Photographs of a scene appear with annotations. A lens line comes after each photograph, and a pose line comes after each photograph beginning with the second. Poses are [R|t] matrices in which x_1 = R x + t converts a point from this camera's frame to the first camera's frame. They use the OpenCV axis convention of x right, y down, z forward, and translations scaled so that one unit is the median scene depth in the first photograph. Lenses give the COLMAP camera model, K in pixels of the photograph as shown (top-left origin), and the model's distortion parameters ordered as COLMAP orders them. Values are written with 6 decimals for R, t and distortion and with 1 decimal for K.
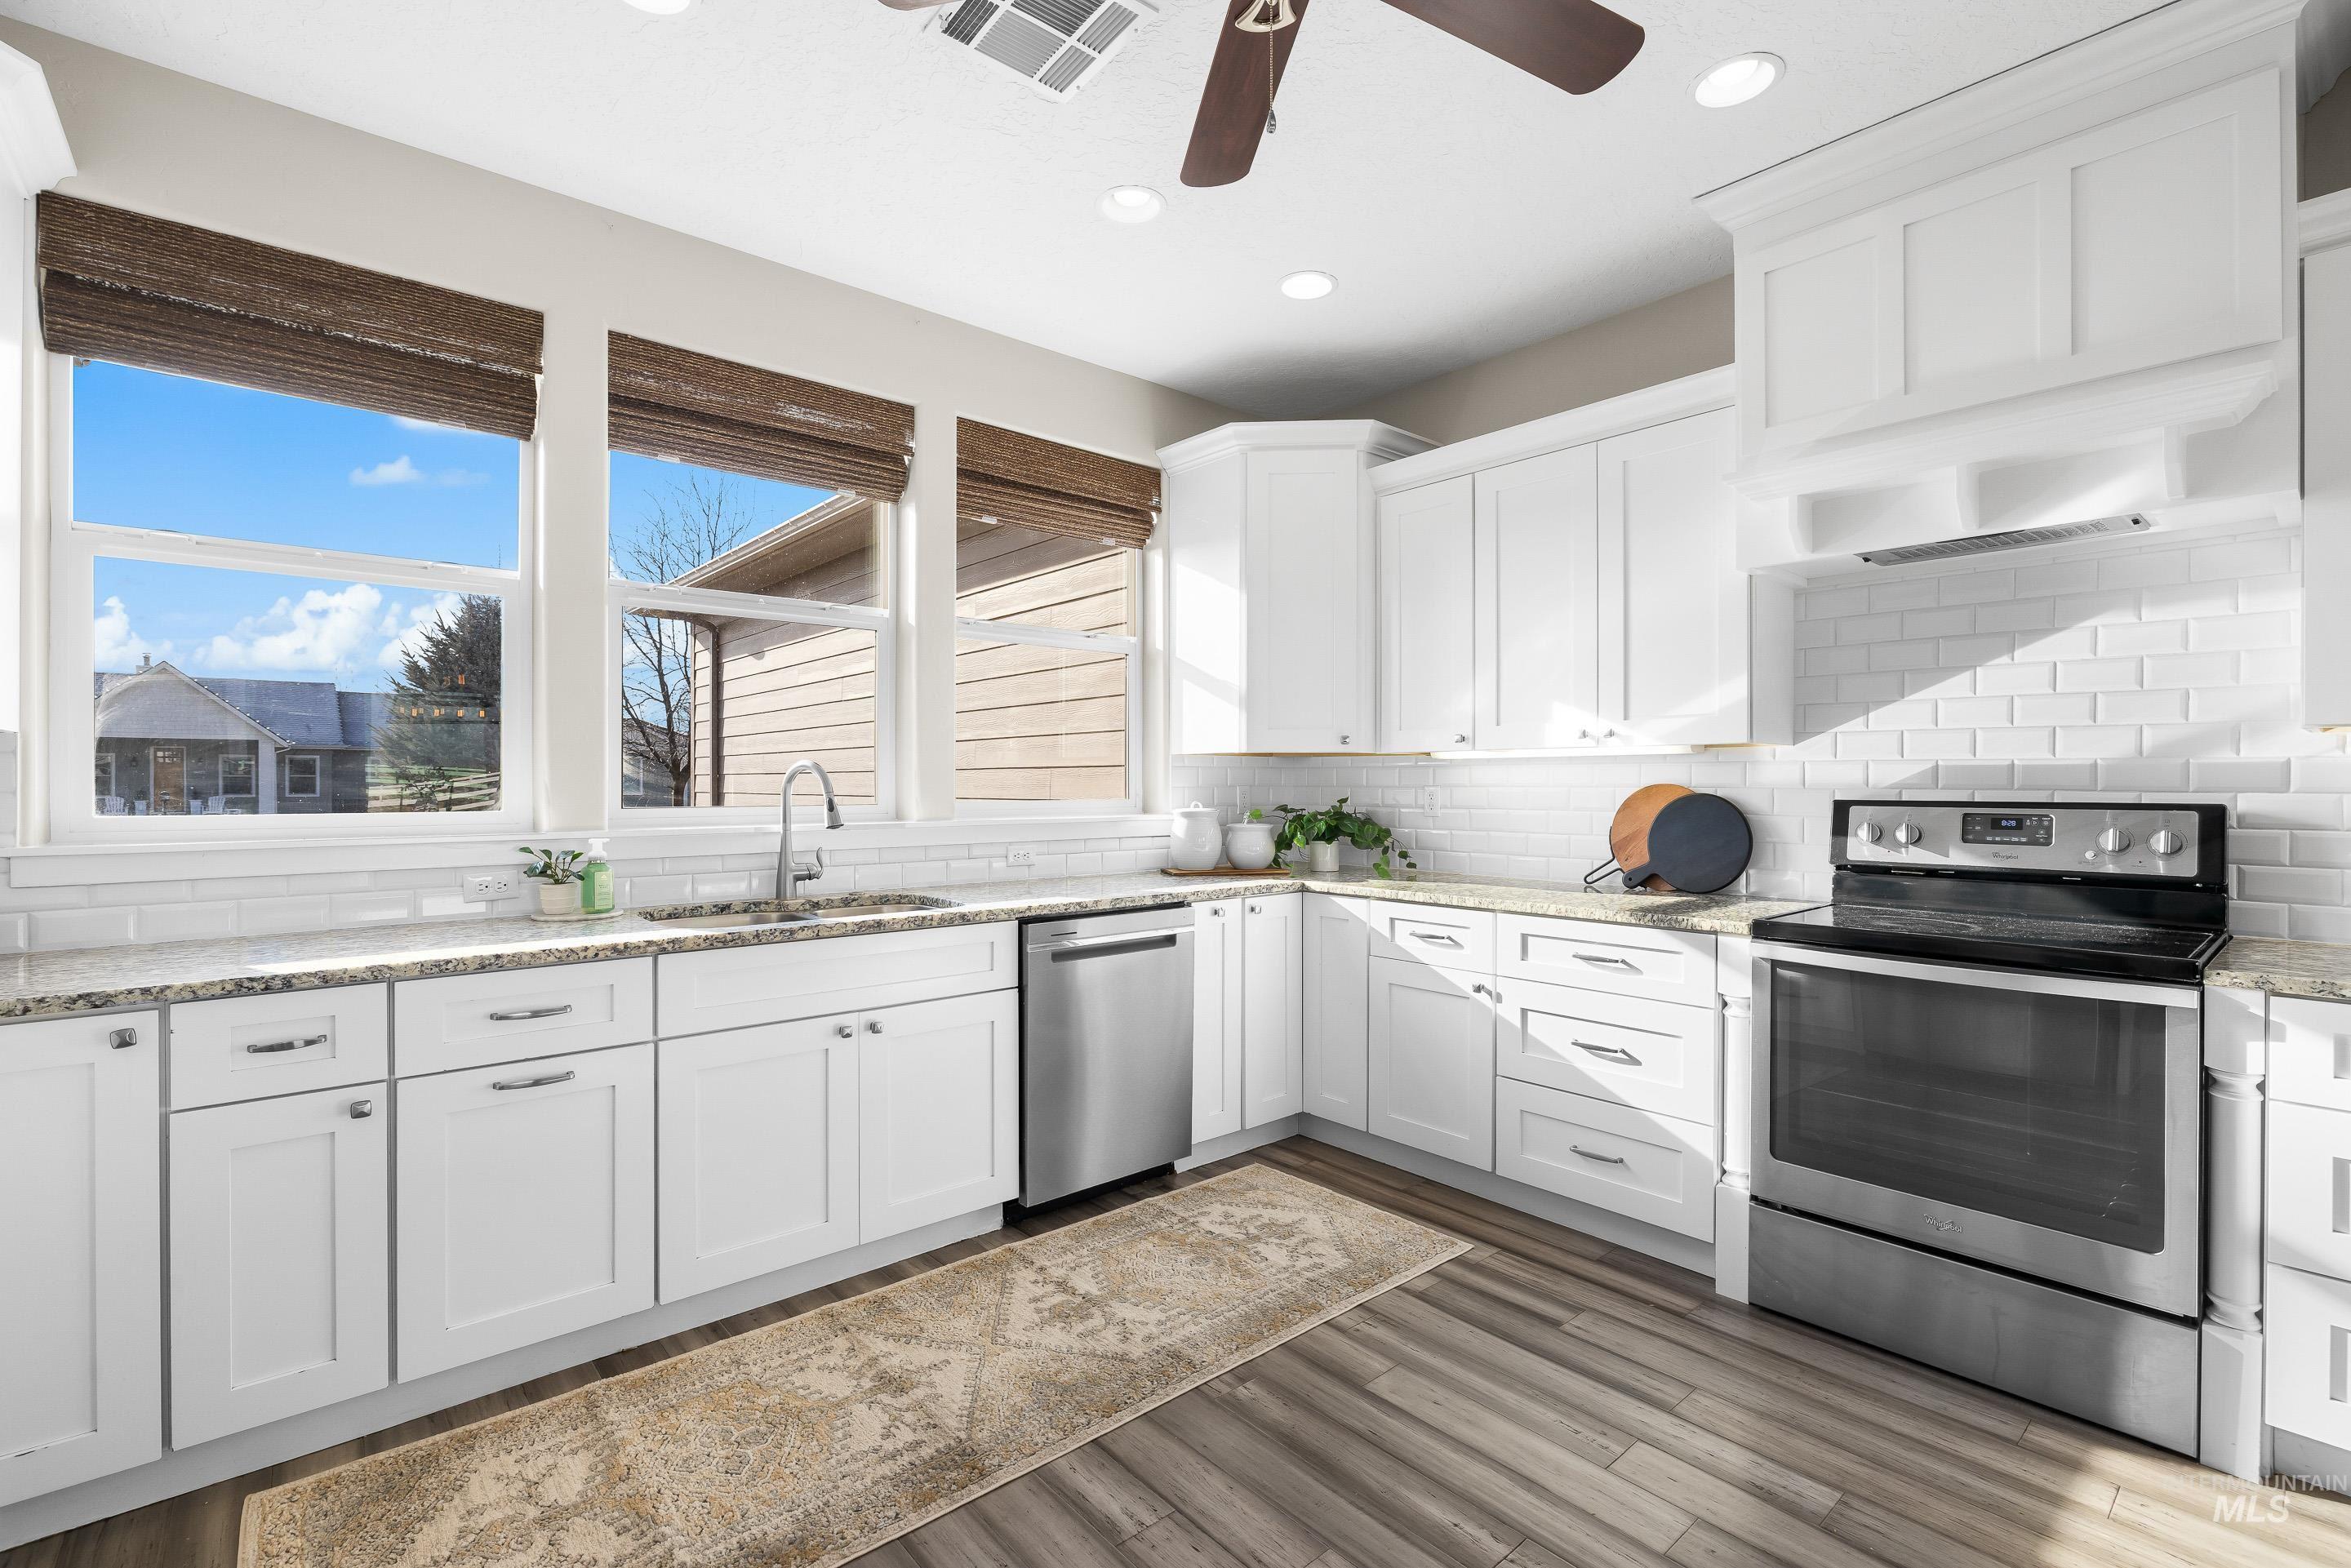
lens RADIAL K [[1043.9, 0, 1175.5], [0, 1043.9, 784.0], [0, 0, 1]] dist [-0.002909, 0.001349]
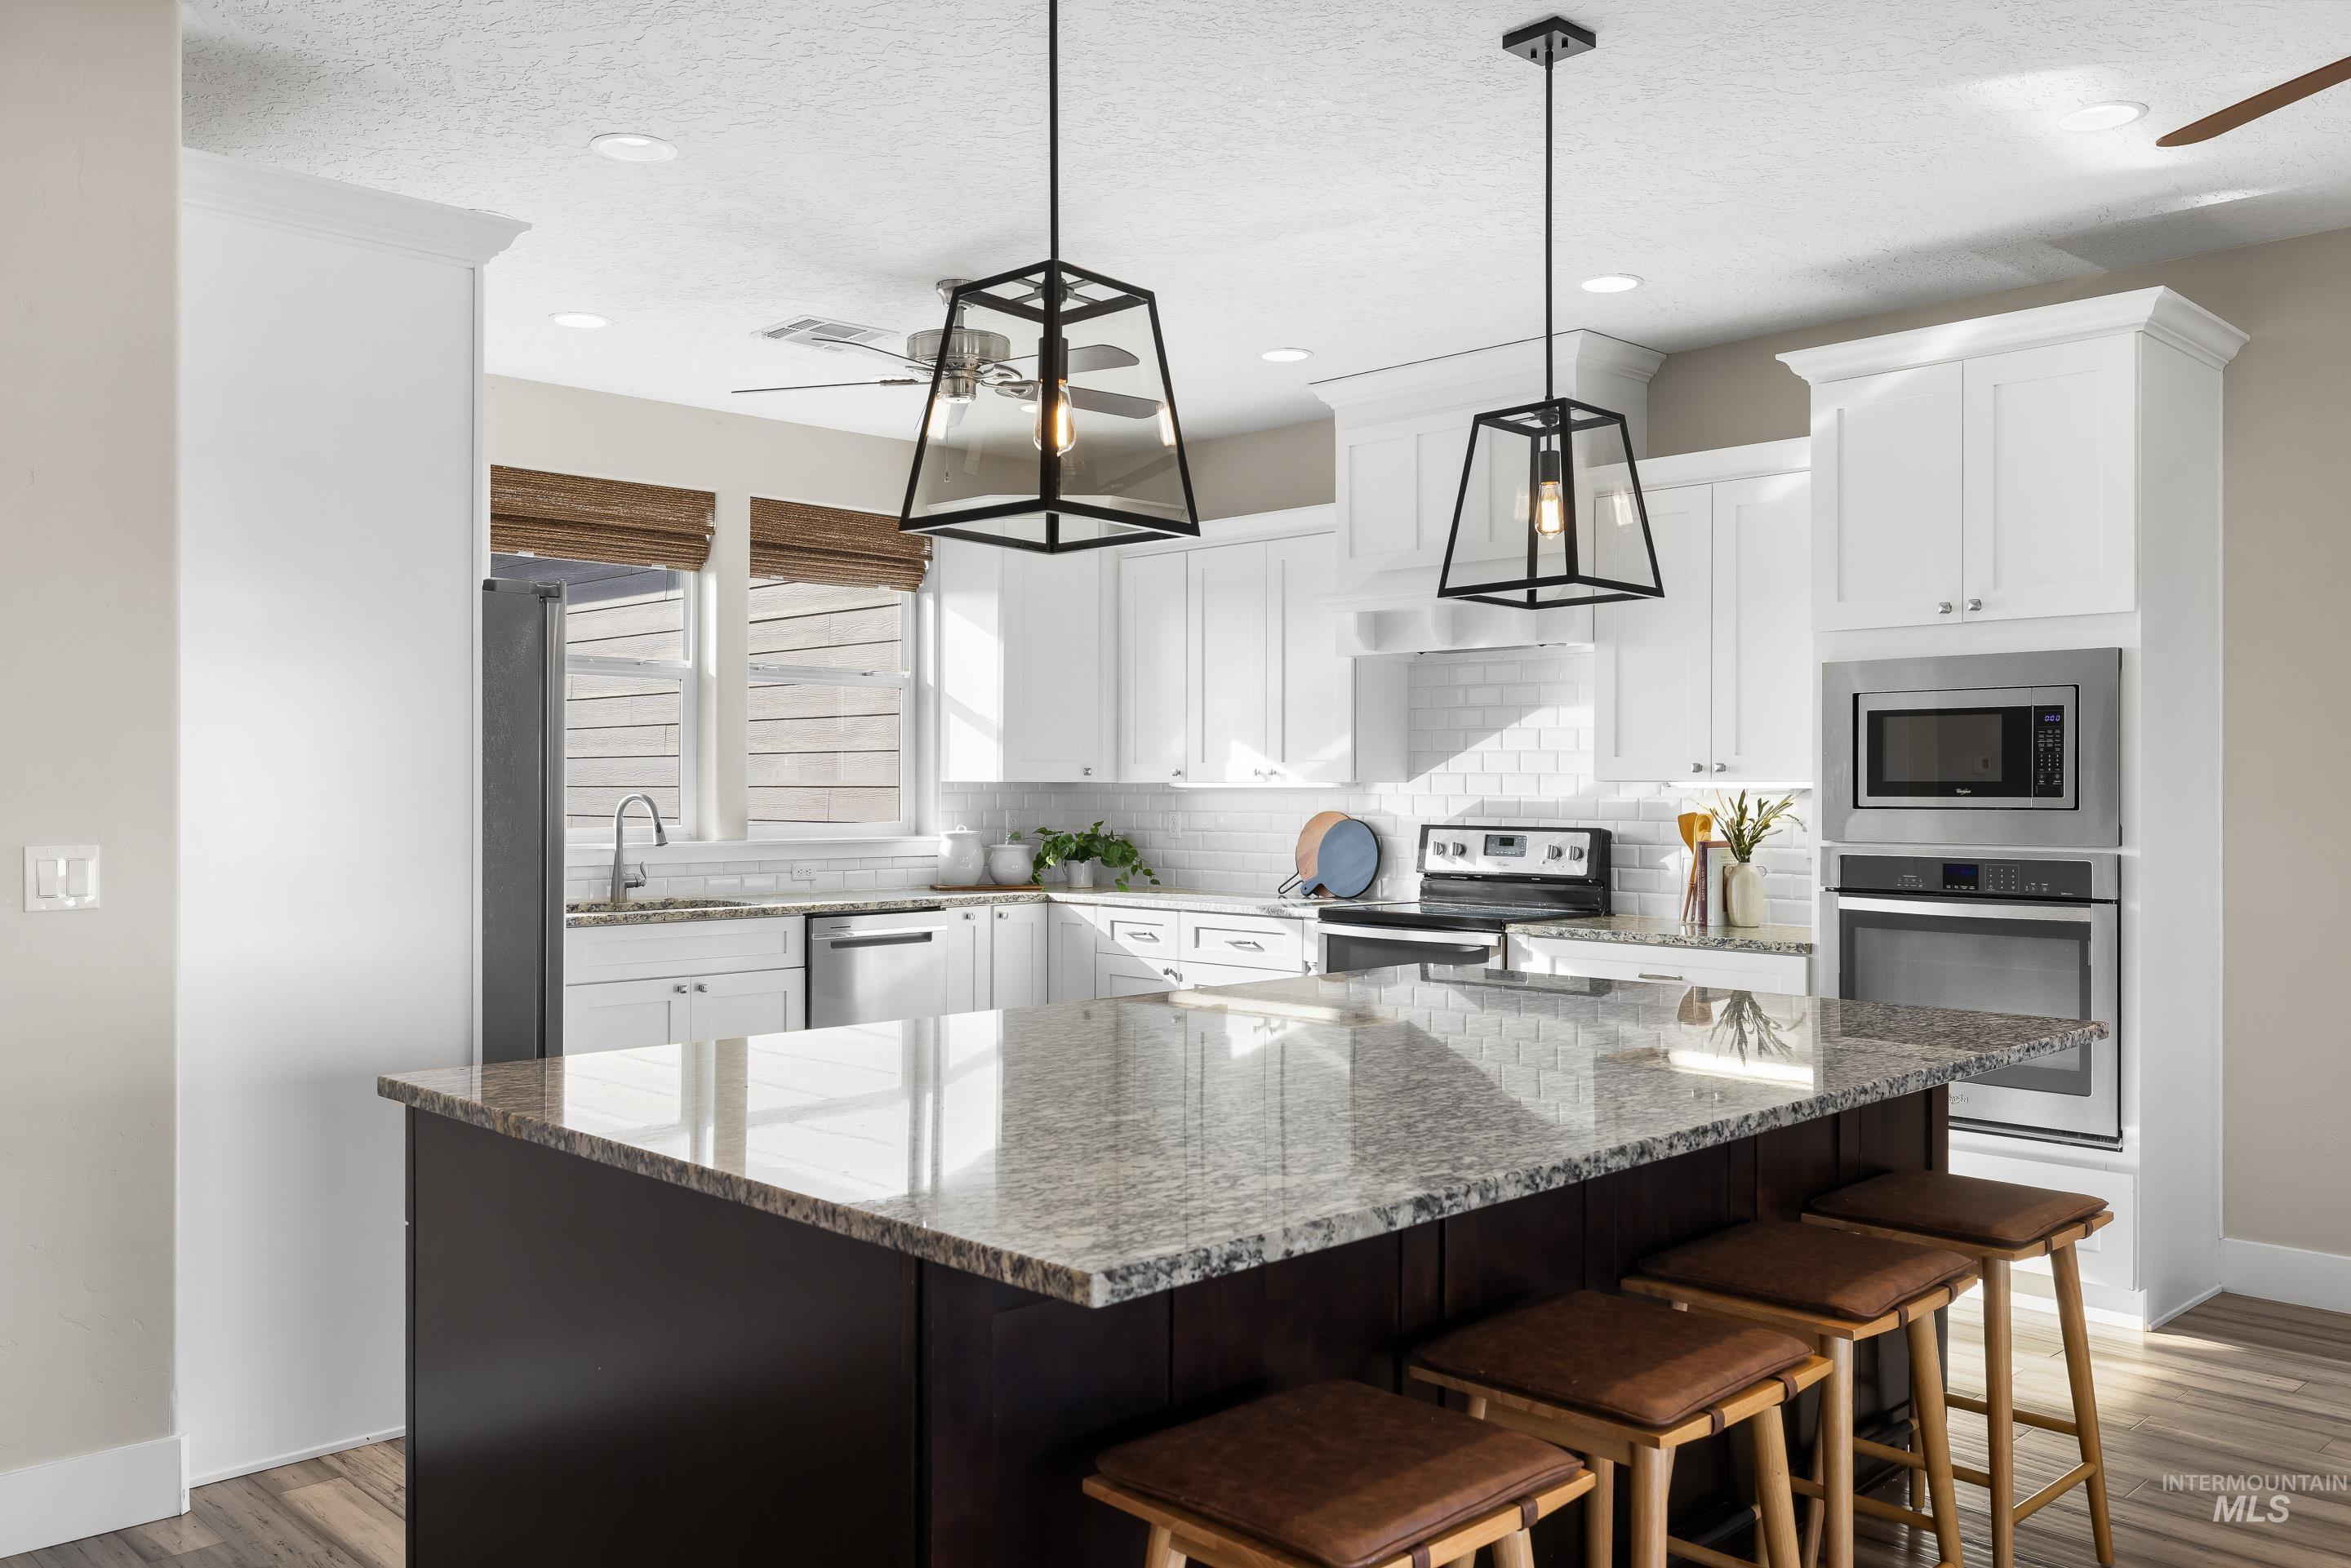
lens RADIAL K [[1858.4, 0, 1166.3], [0, 1858.4, 782.4], [0, 0, 1]] dist [0.003428, -0.004152]
pose [[0.998125, 0.002317, 0.061170, 0.155940], [-0.002076, 0.999990, -0.004007, -0.028066], [-0.061178, 0.003873, 0.998119, -1.332088]]
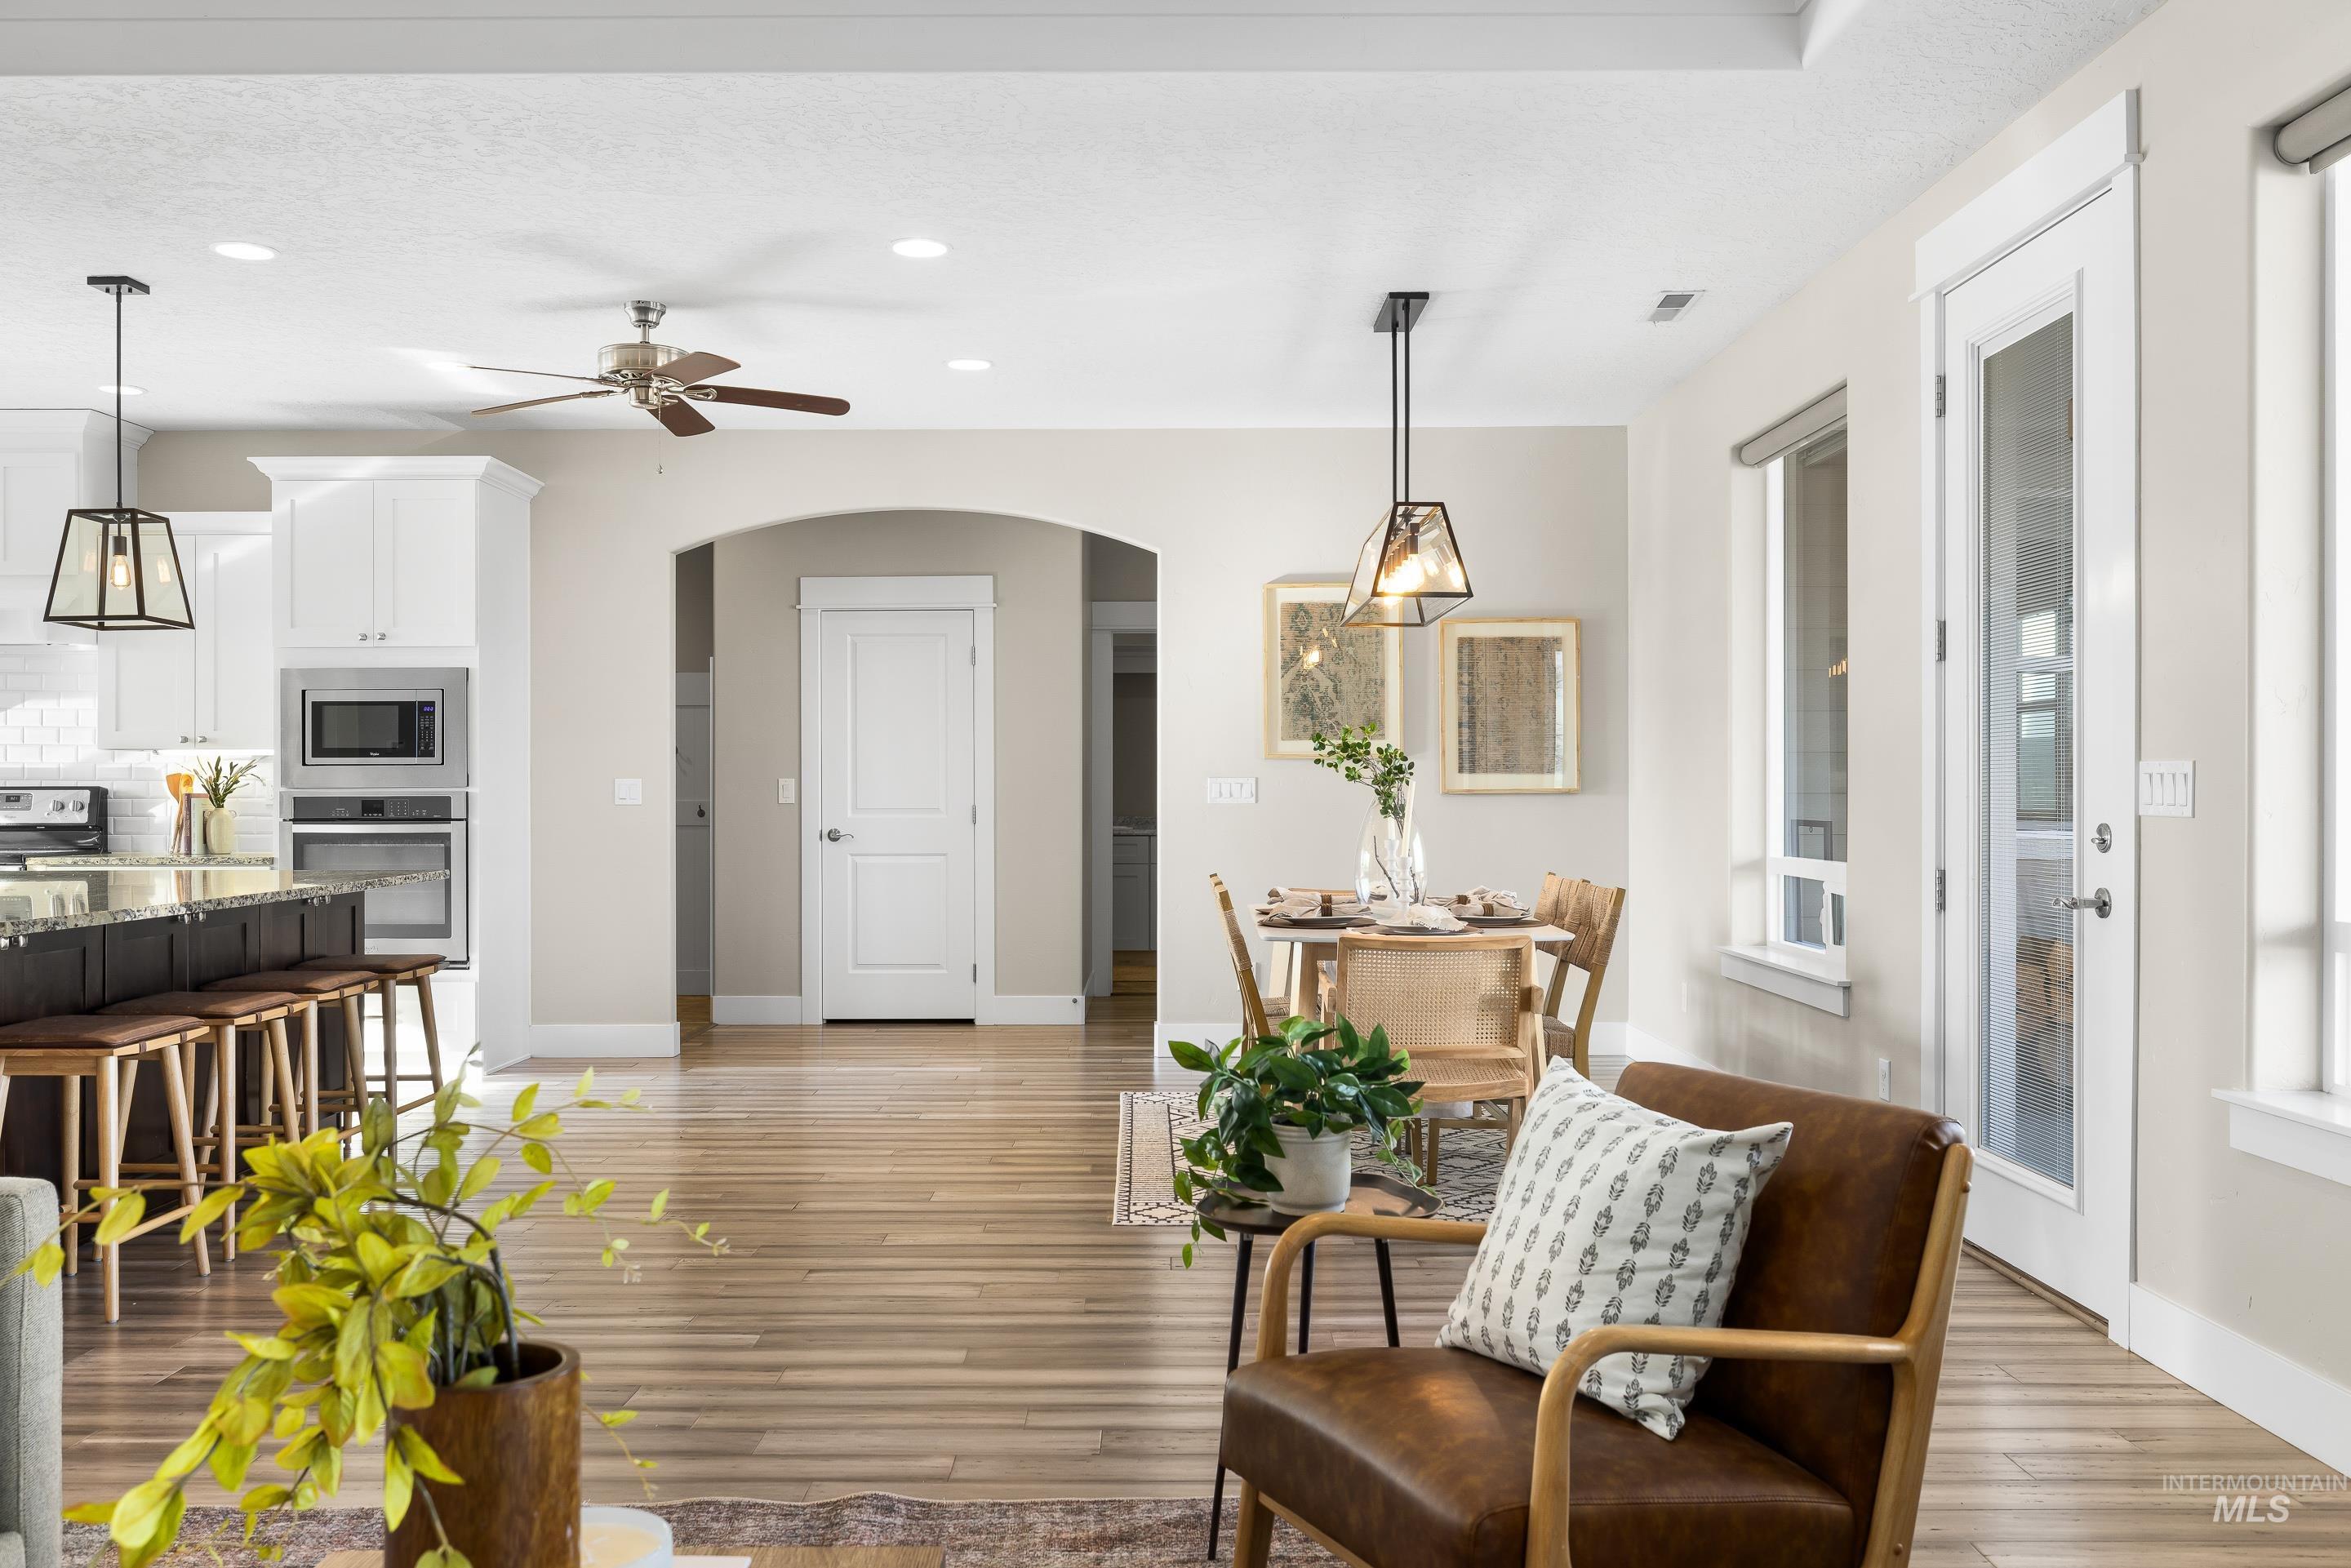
lens RADIAL K [[1912.8, 0, 1175.5], [0, 1912.8, 784.0], [0, 0, 1]] dist [-0.005172, 0.003397]
pose [[0.653708, -0.000146, 0.756747, -0.332718], [0.003363, 0.999991, -0.002712, 0.025180], [-0.756740, 0.004318, 0.653702, -2.333686]]
